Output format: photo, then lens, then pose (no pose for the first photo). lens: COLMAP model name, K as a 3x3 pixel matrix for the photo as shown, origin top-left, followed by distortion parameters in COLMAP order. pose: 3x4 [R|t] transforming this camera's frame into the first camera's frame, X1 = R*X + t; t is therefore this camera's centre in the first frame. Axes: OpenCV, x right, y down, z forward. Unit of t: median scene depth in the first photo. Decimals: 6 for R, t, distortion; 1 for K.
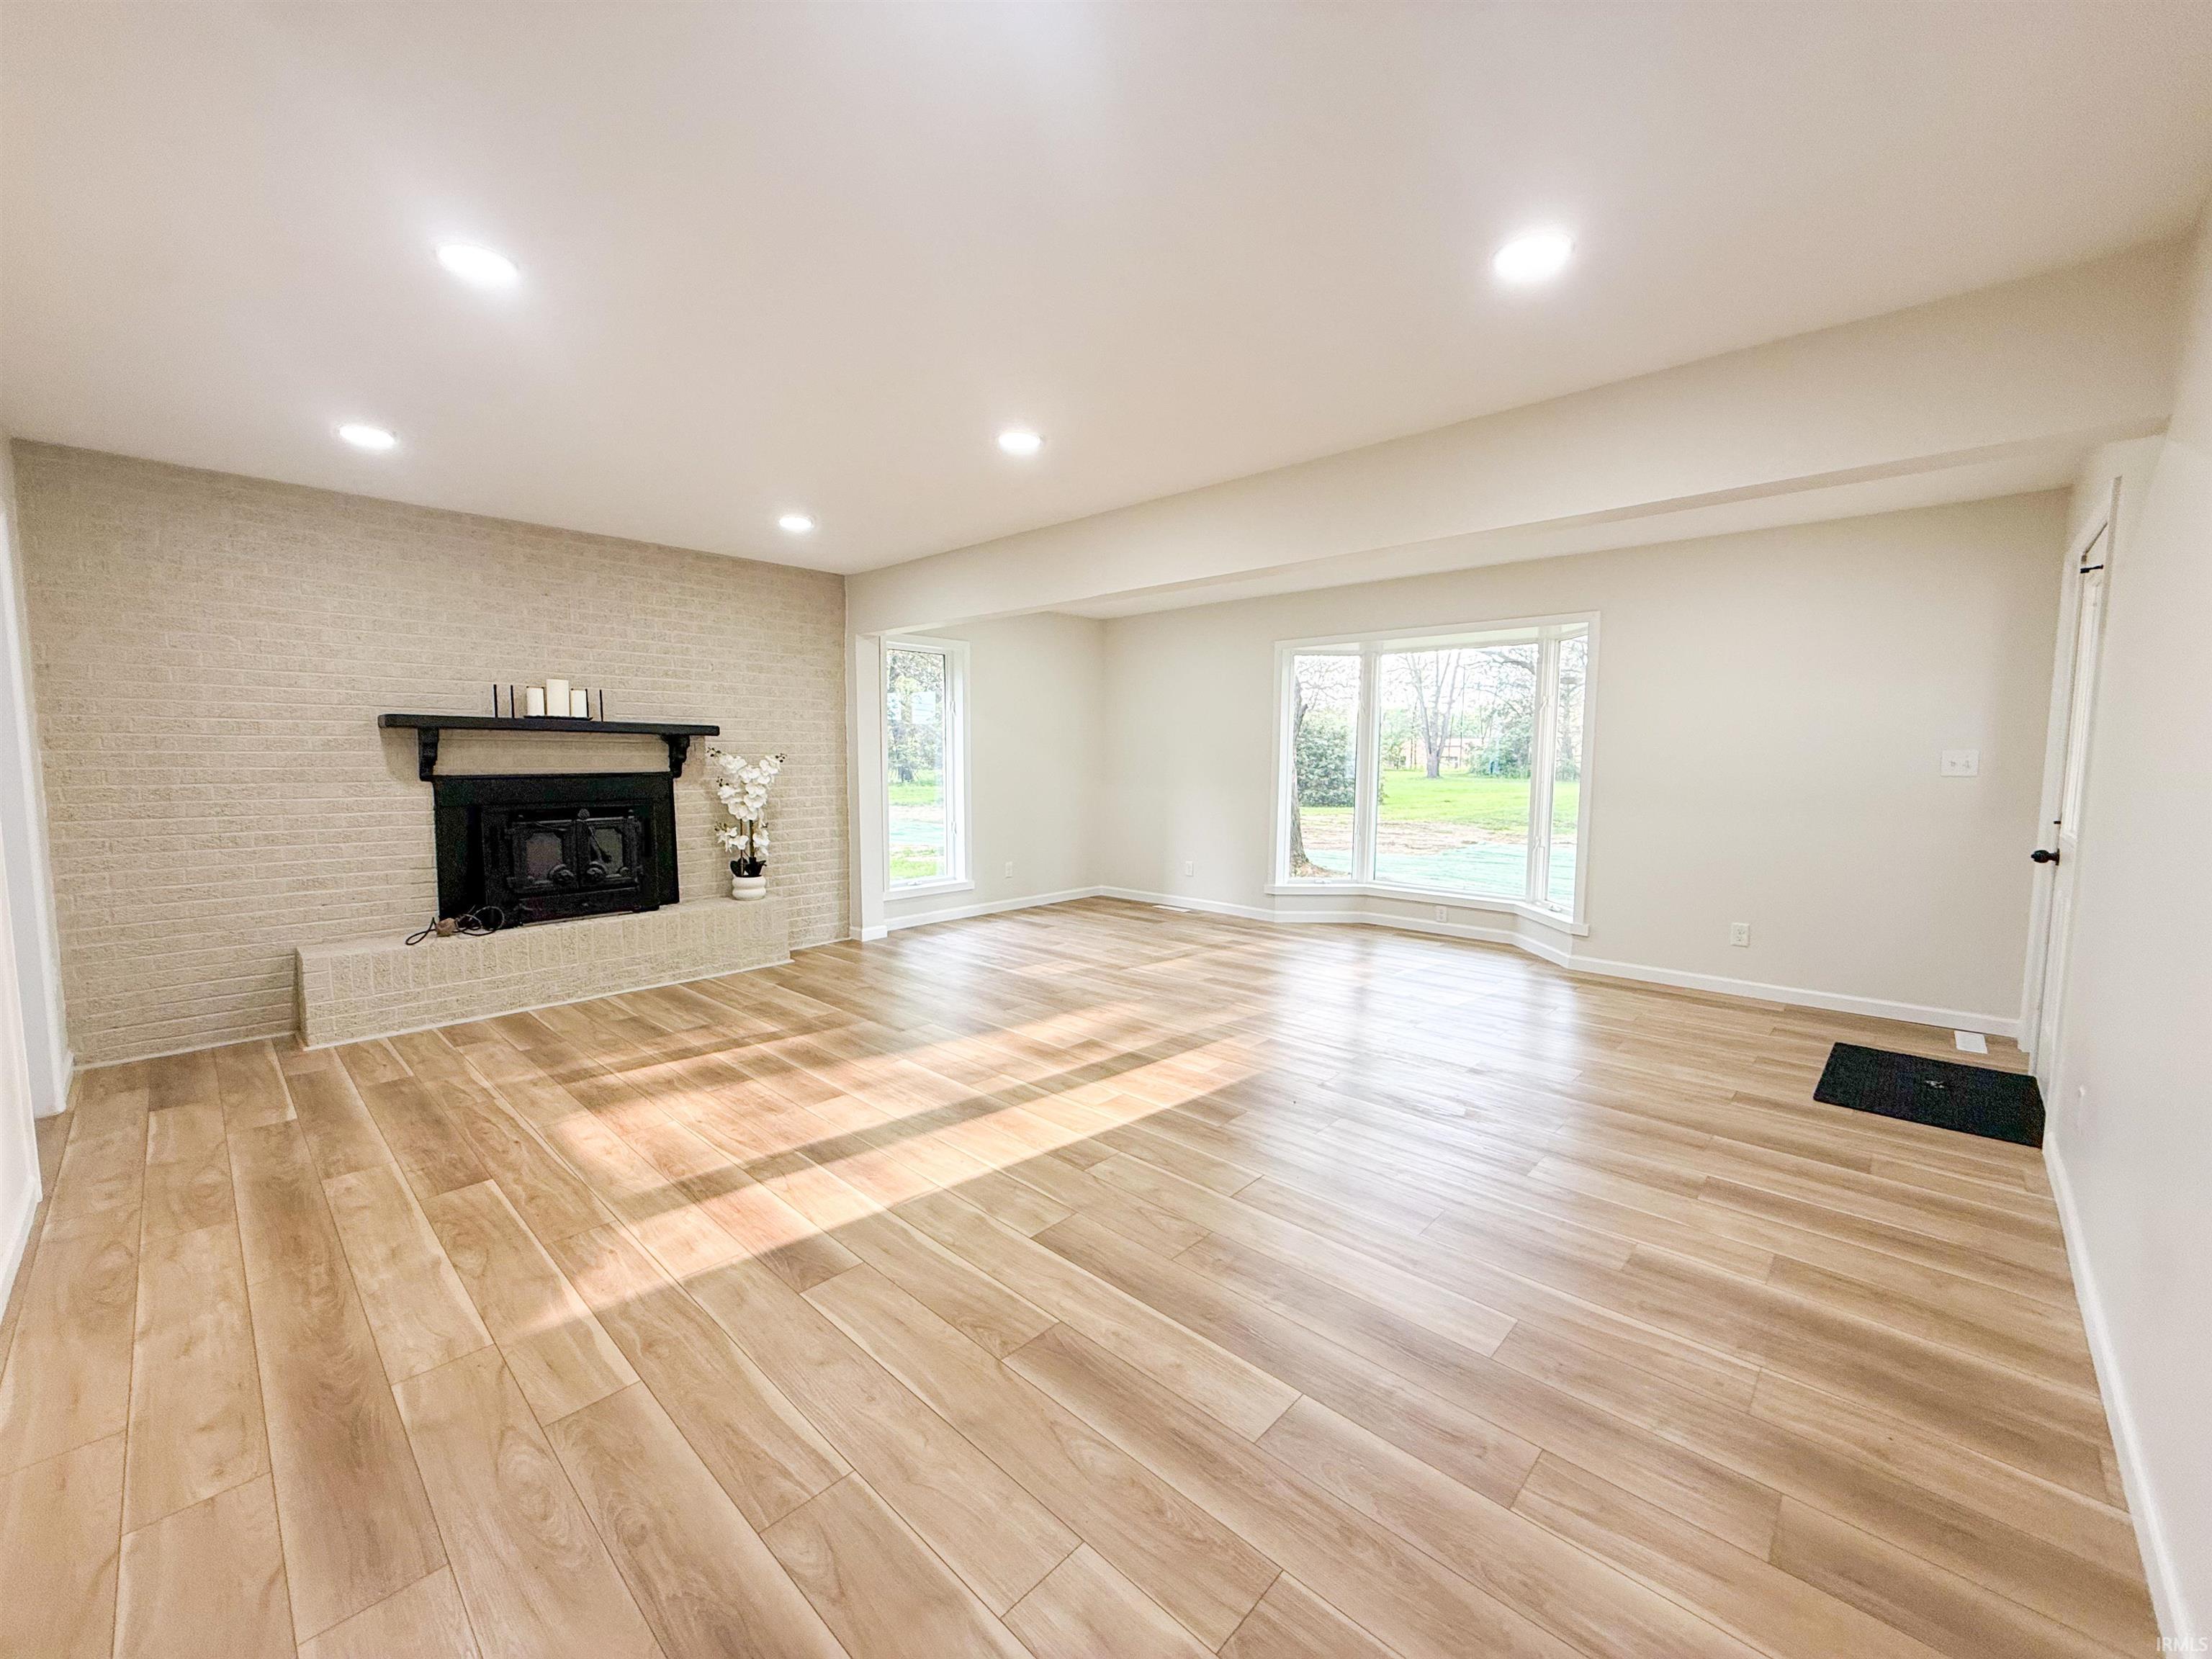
lens RADIAL K [[865.3, 0, 1106.0], [0, 865.3, 829.5], [0, 0, 1]] dist [-0.001006, -0.000056]
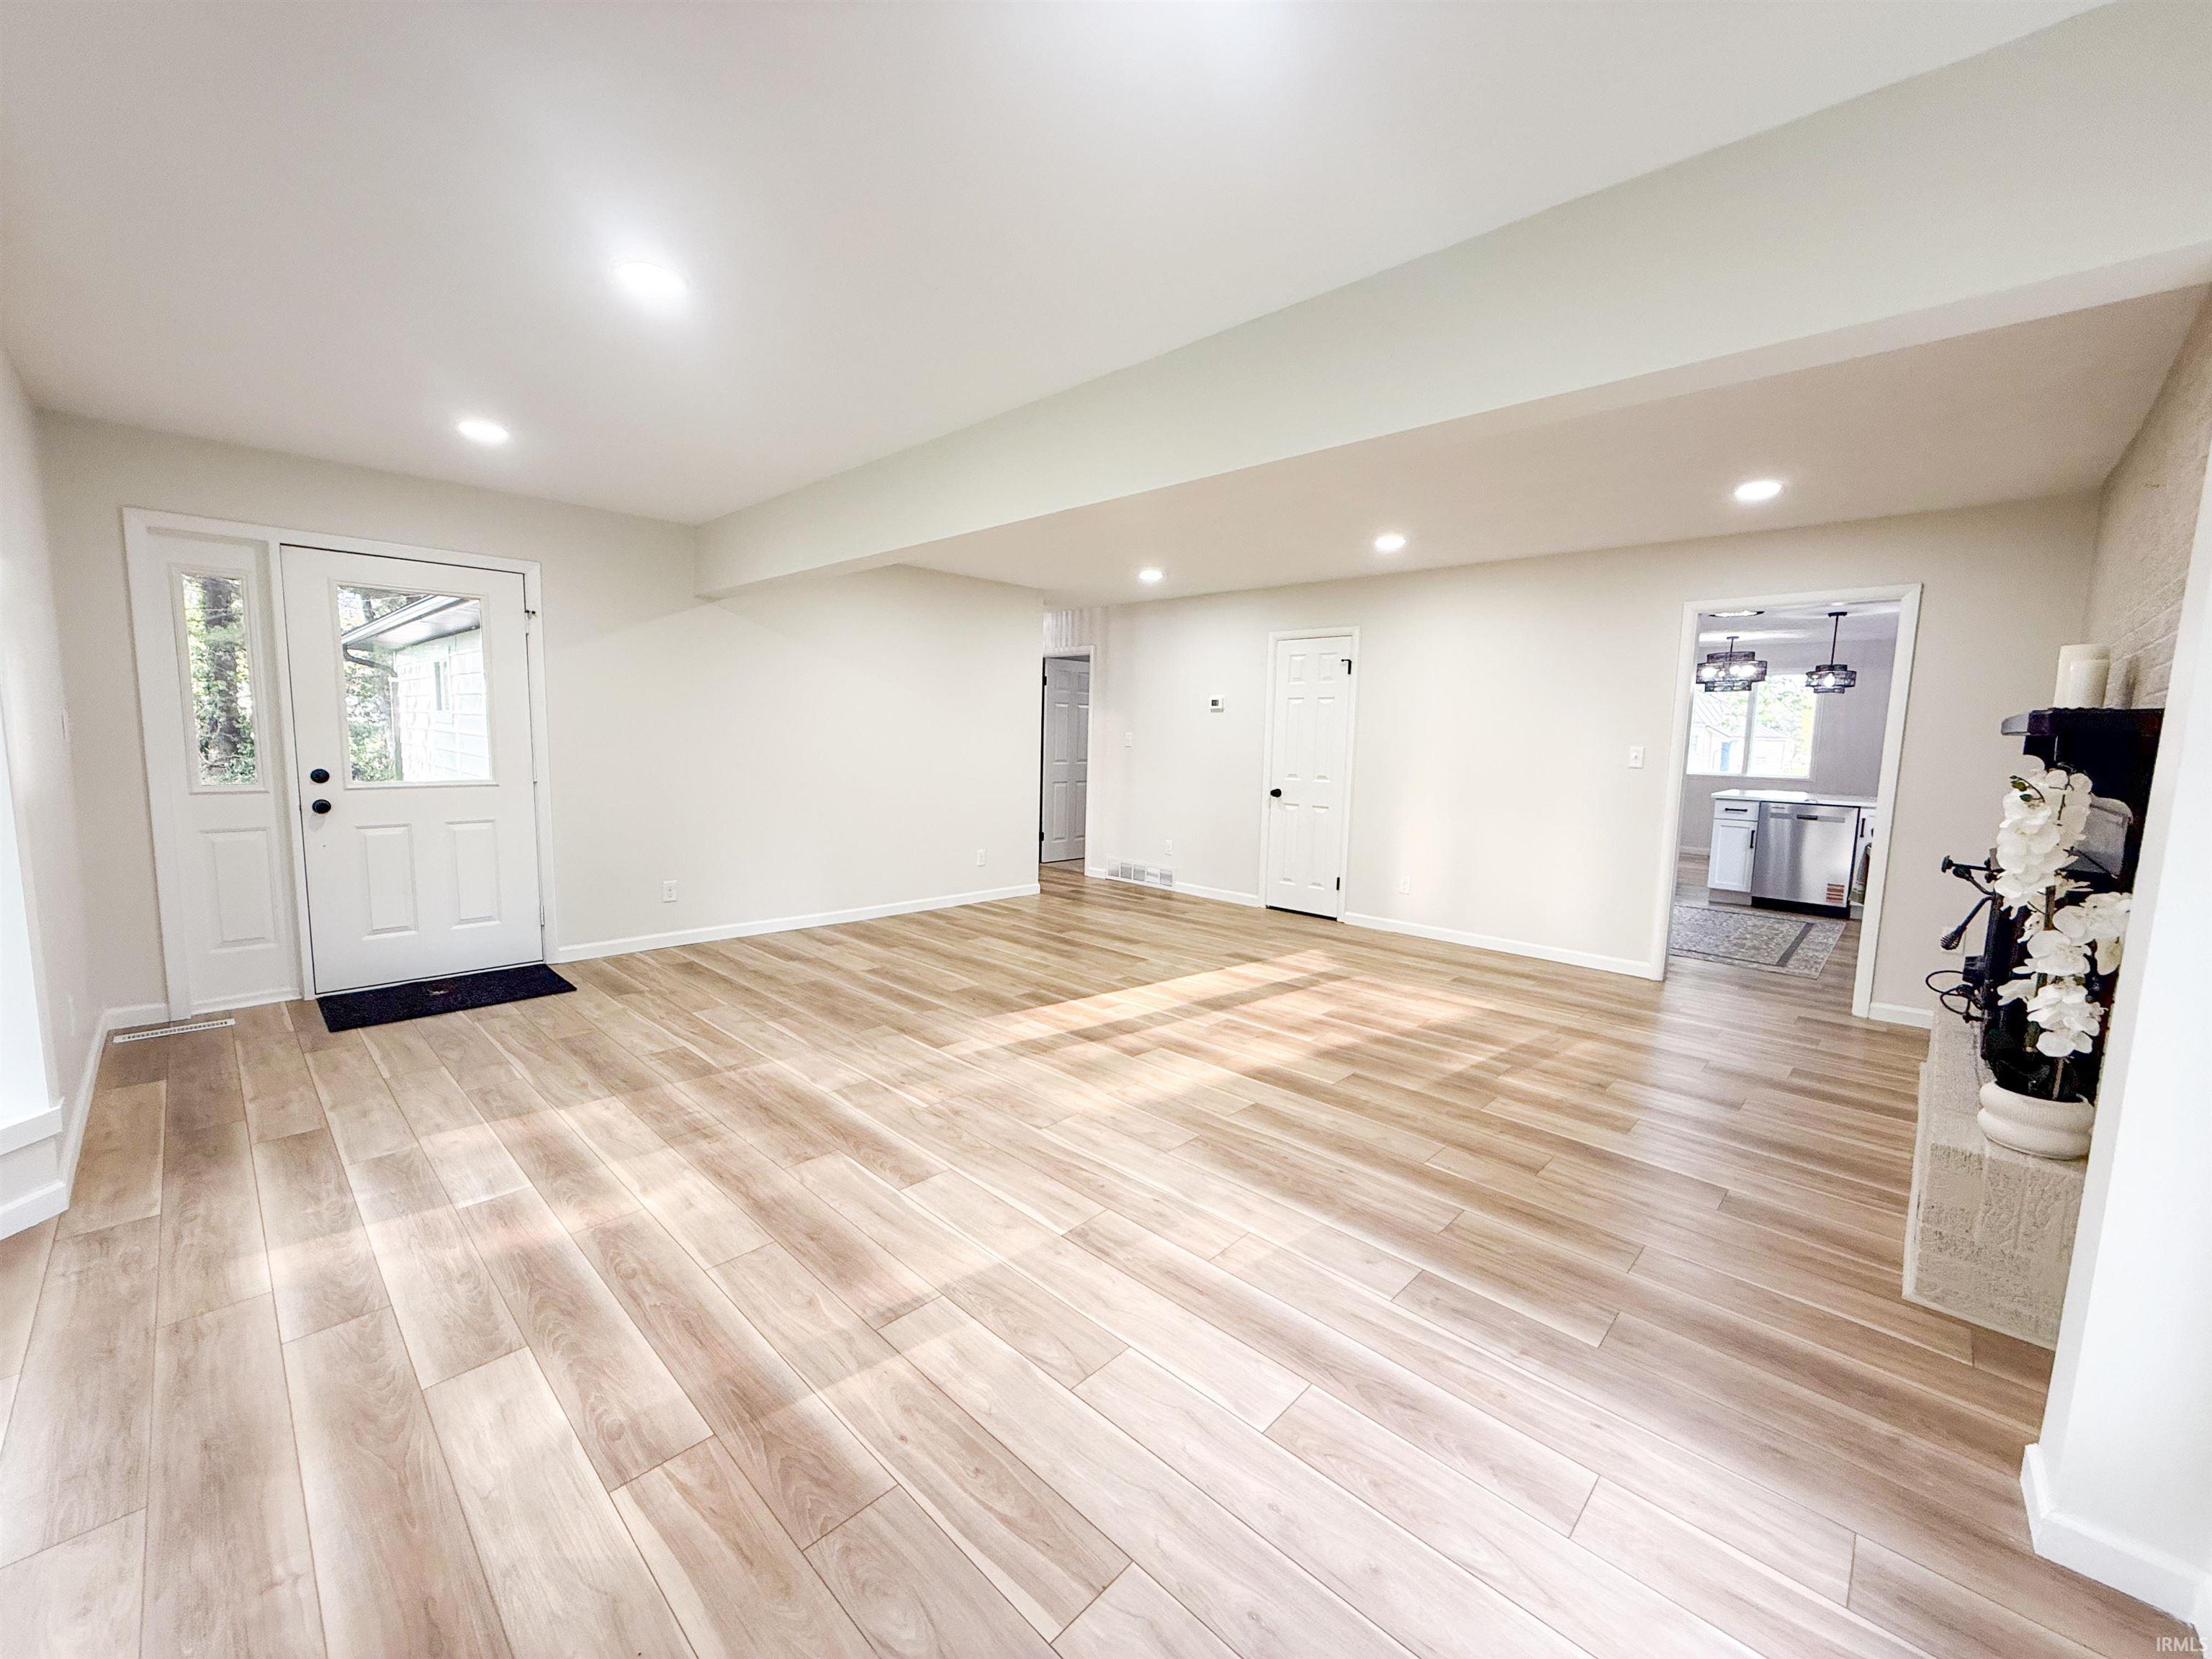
lens RADIAL K [[865.3, 0, 1106.0], [0, 865.3, 829.5], [0, 0, 1]] dist [-0.001006, -0.000056]
pose [[-0.999517, -0.030010, 0.008028, 0.013432], [-0.027822, 0.979730, 0.198380, -0.198176], [-0.013819, 0.198061, -0.980092, 2.119133]]
